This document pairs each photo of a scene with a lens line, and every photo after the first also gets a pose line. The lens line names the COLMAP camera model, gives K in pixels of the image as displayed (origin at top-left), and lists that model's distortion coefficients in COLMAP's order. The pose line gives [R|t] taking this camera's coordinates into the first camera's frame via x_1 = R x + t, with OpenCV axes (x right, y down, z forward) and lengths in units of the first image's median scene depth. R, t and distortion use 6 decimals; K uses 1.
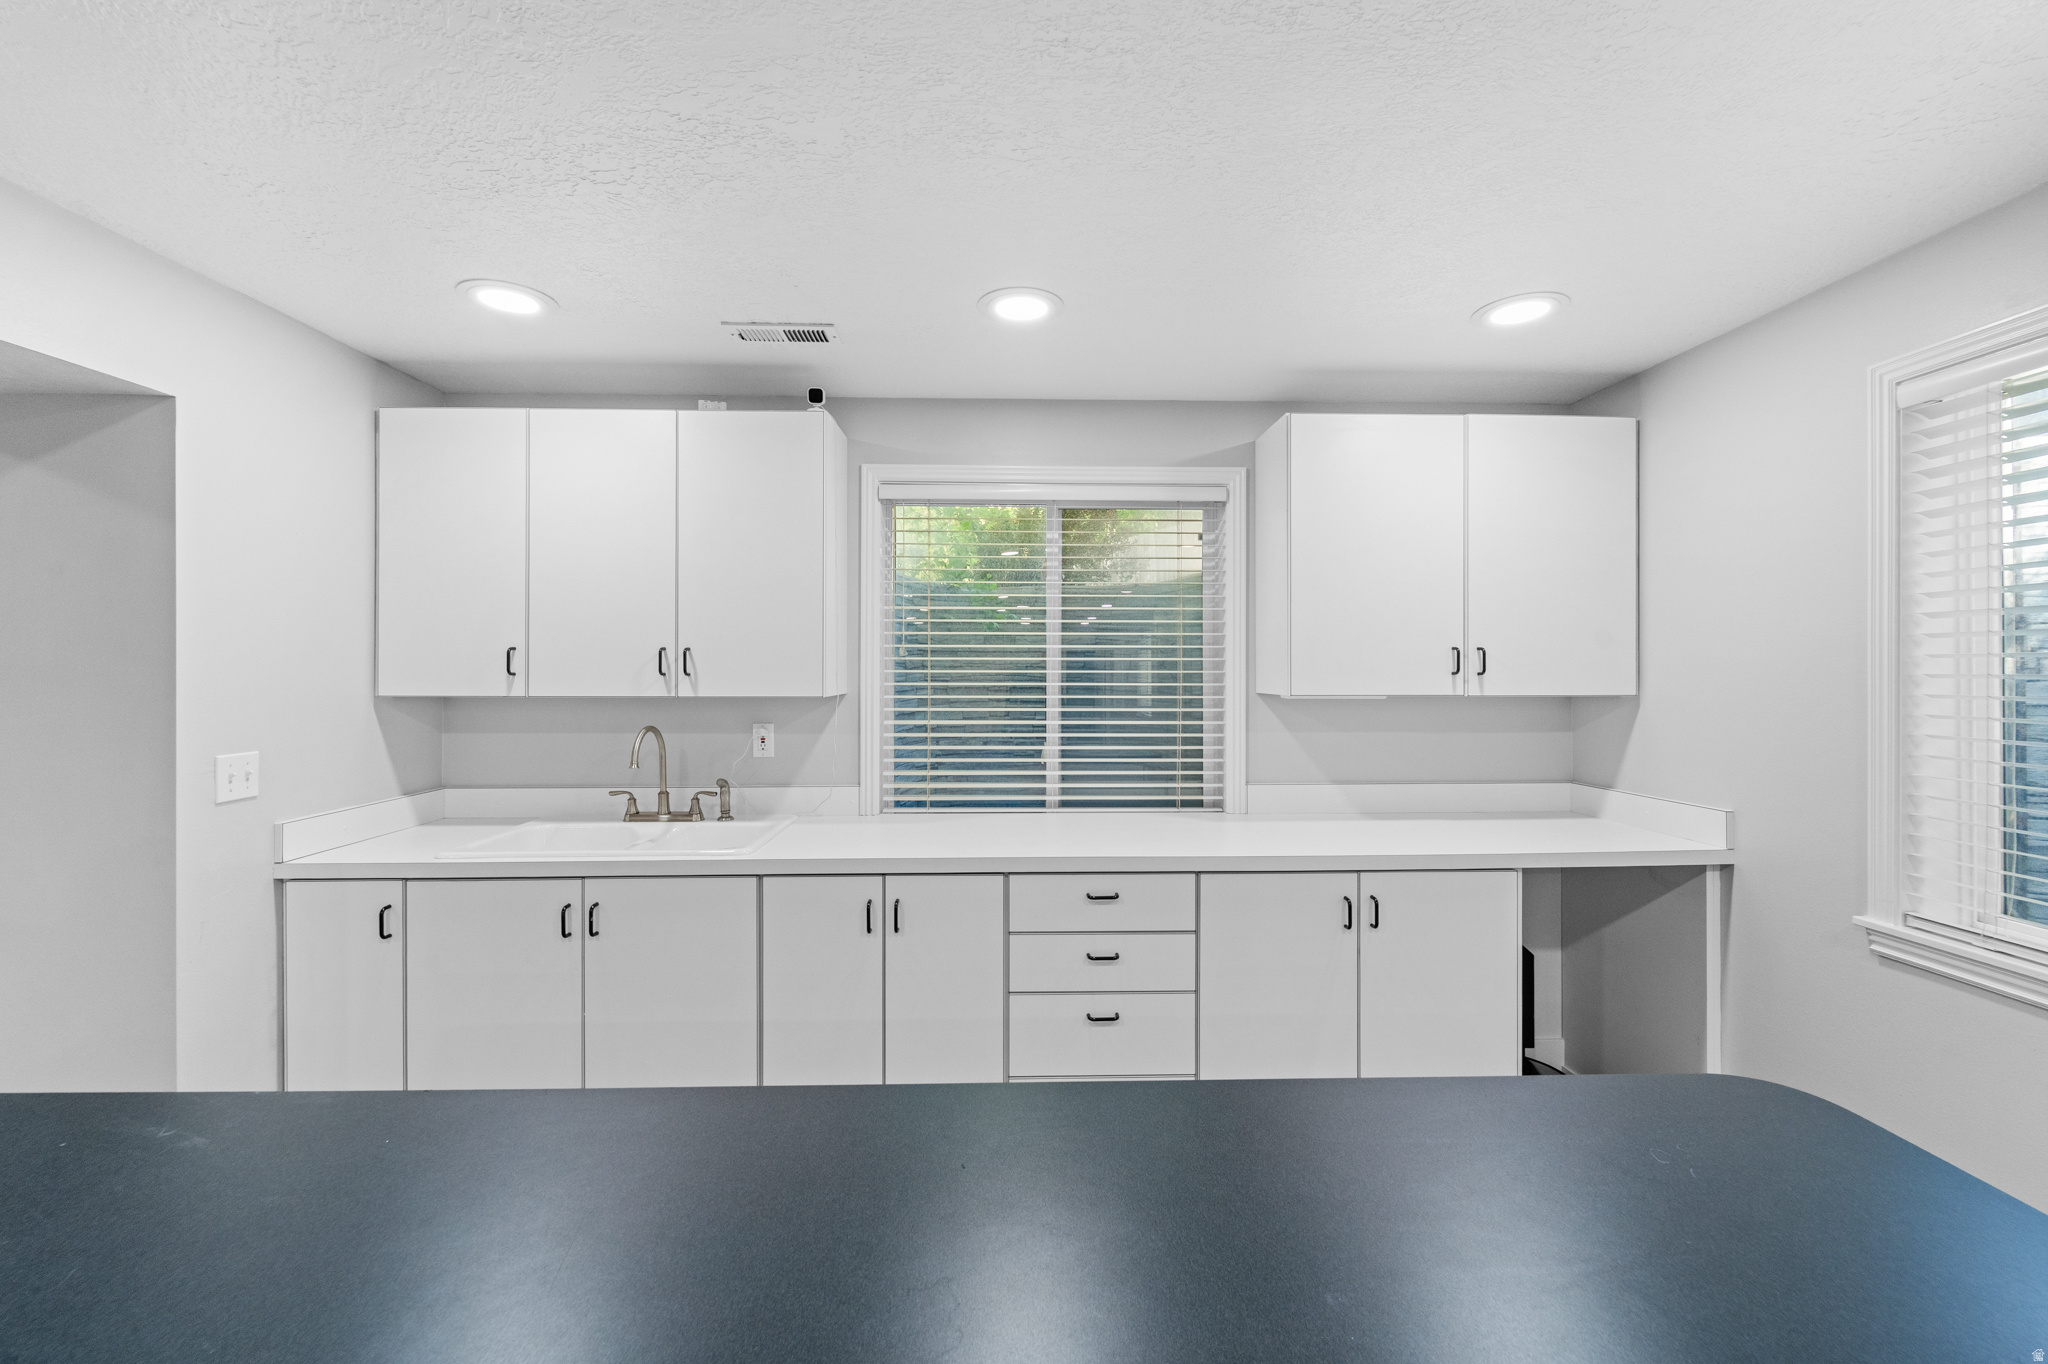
lens RADIAL K [[827.8, 0, 1027.5], [0, 827.8, 676.3], [0, 0, 1]] dist [0.001703, 0.000100]
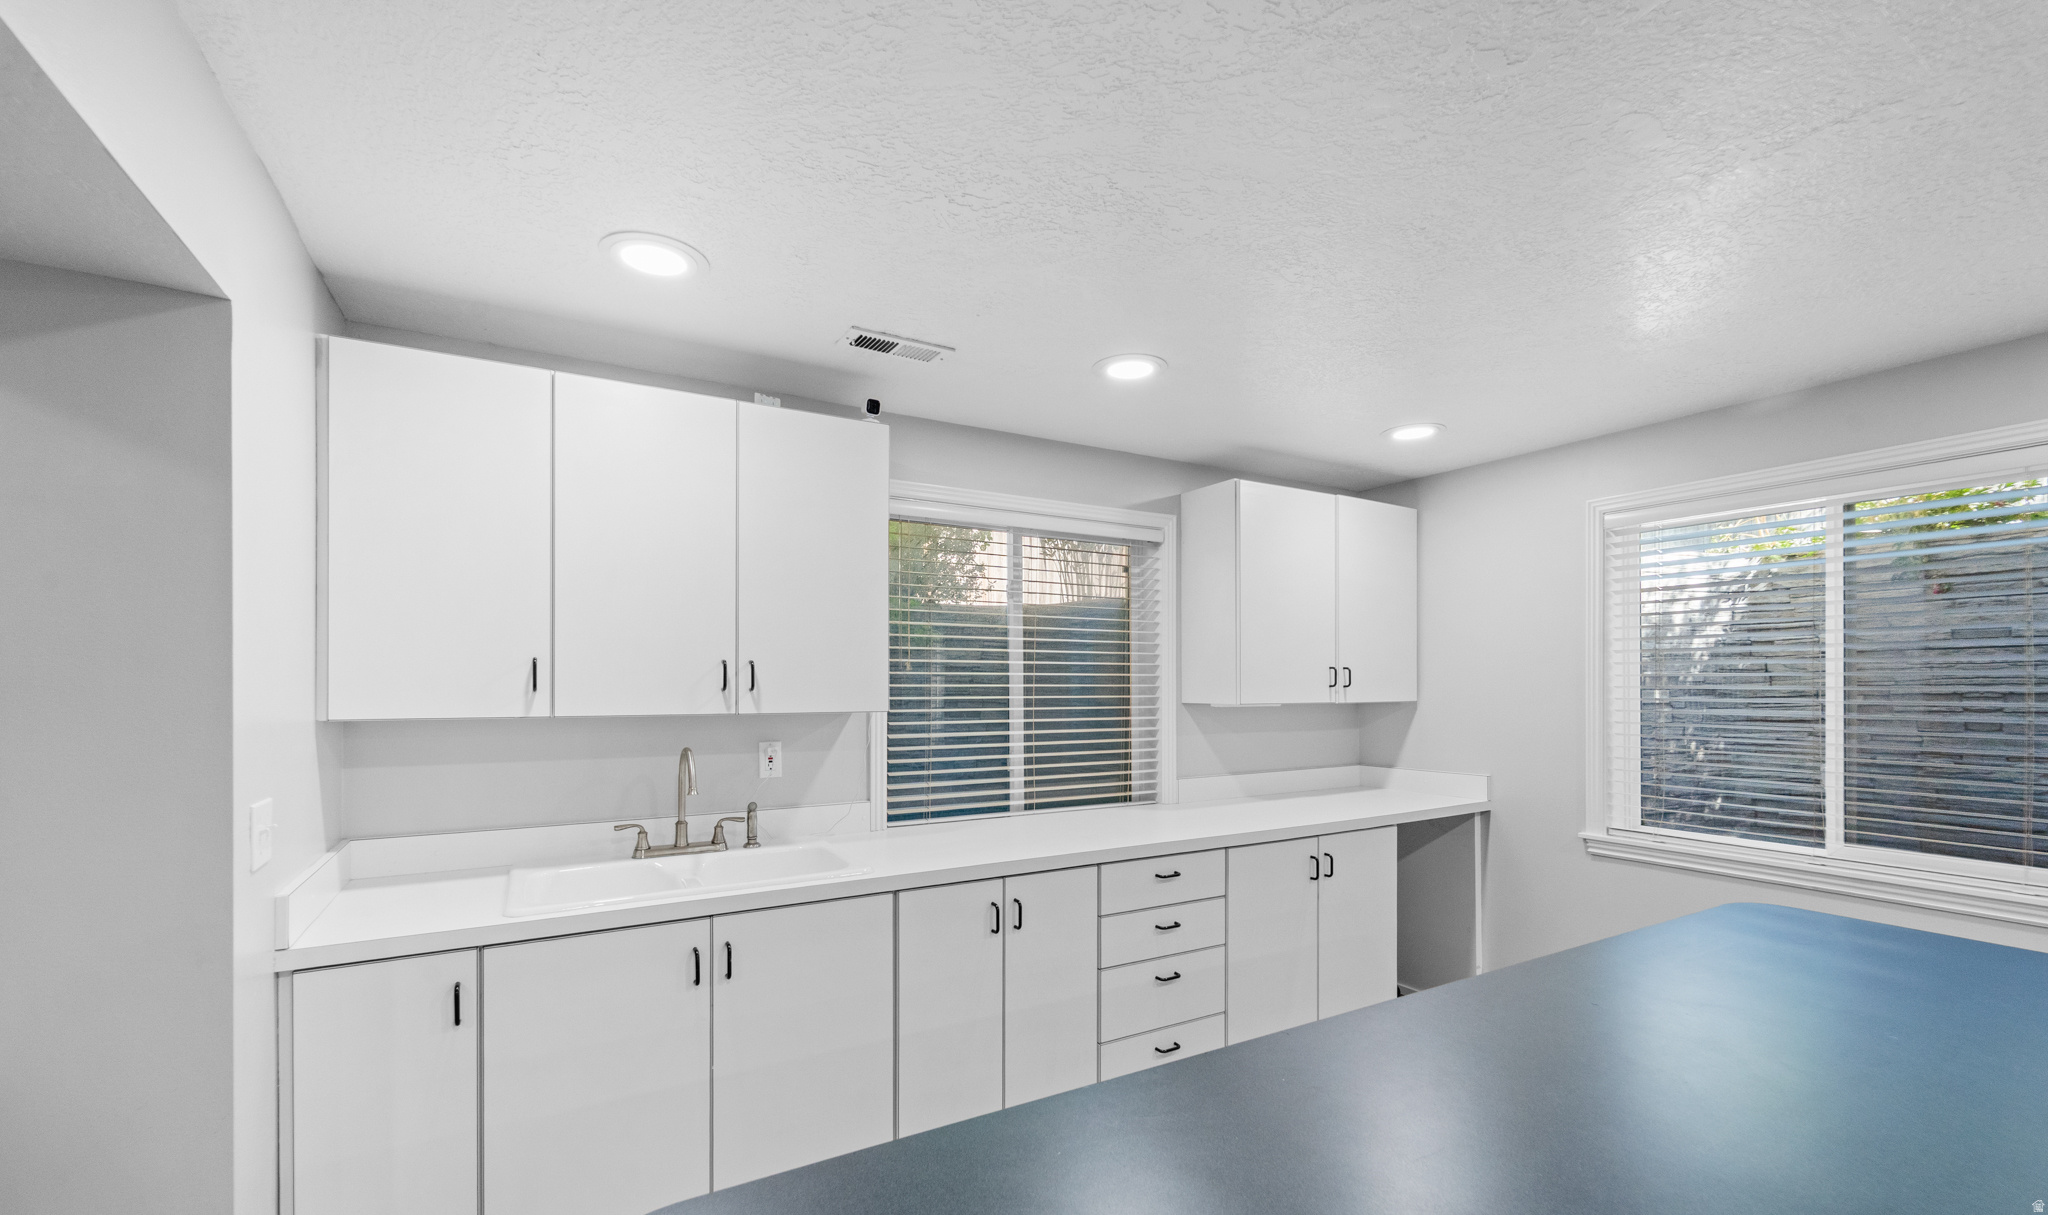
lens RADIAL K [[836.4, 0, 1011.5], [0, 836.4, 692.1], [0, 0, 1]] dist [0.002861, 0.000134]
pose [[0.884554, -0.005908, 0.466401, -0.557401], [0.005637, 0.999982, 0.001977, 0.000443], [-0.466404, 0.000881, 0.884571, 0.038441]]
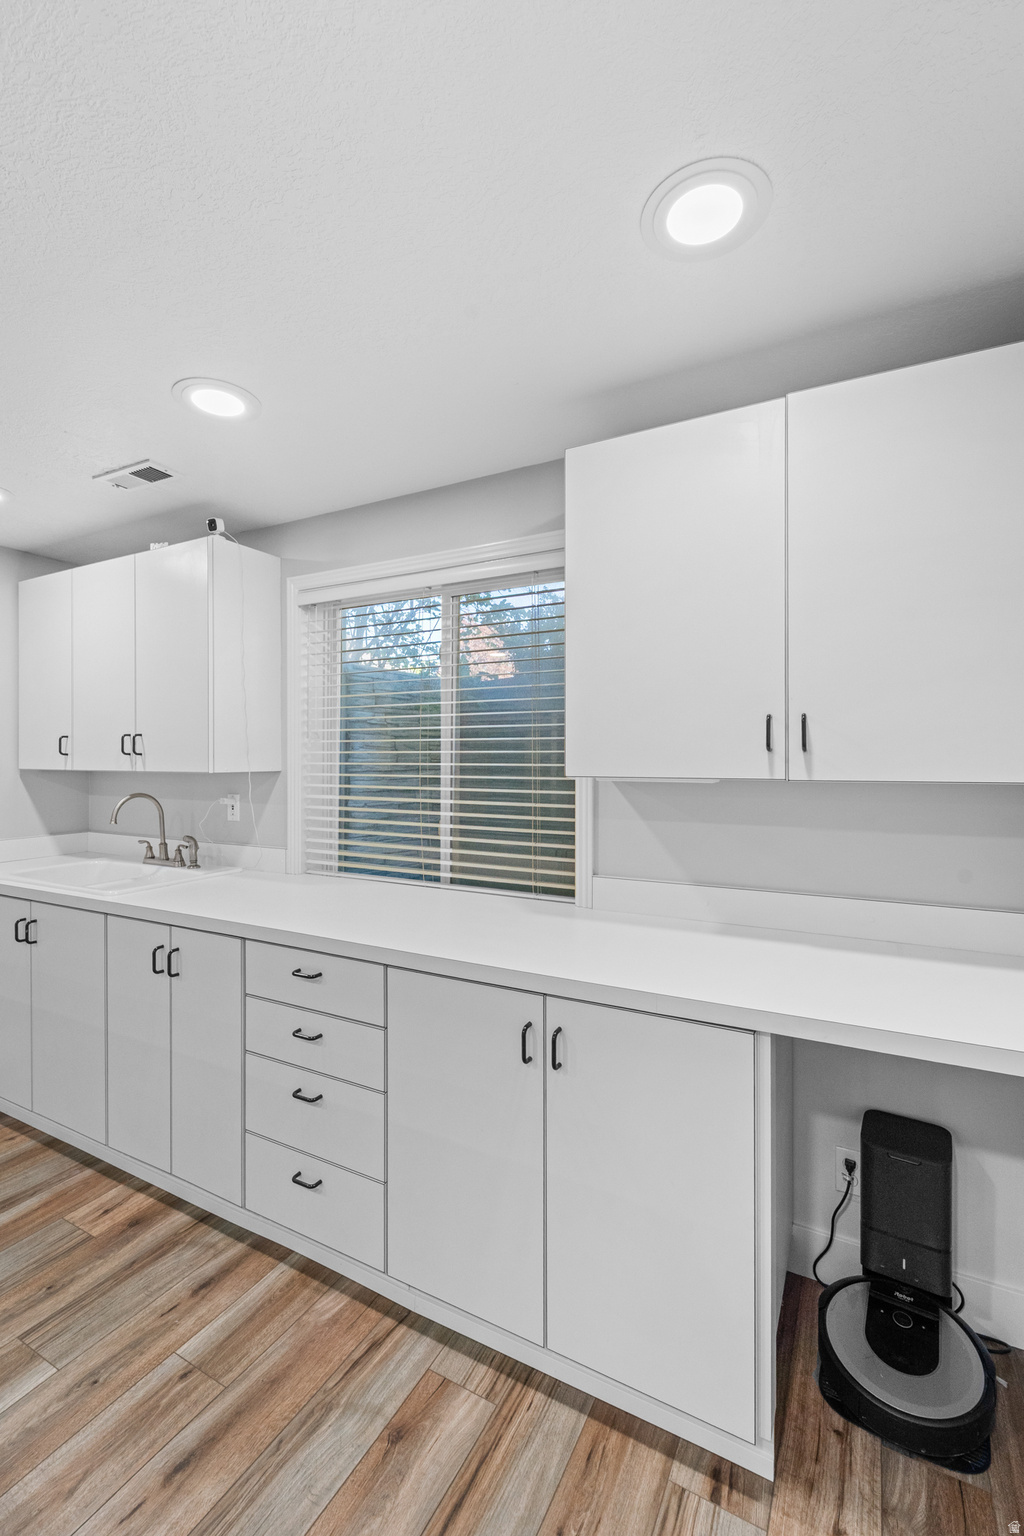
lens RADIAL K [[659.8, 0, 512.7], [0, 659.8, 765.1], [0, 0, 1]] dist [0.001767, 0.000306]
pose [[0.869827, 0.004565, -0.493335, 0.585153], [-0.004391, 0.999989, 0.001510, 0.010202], [0.493337, 0.000853, 0.869838, 0.362541]]
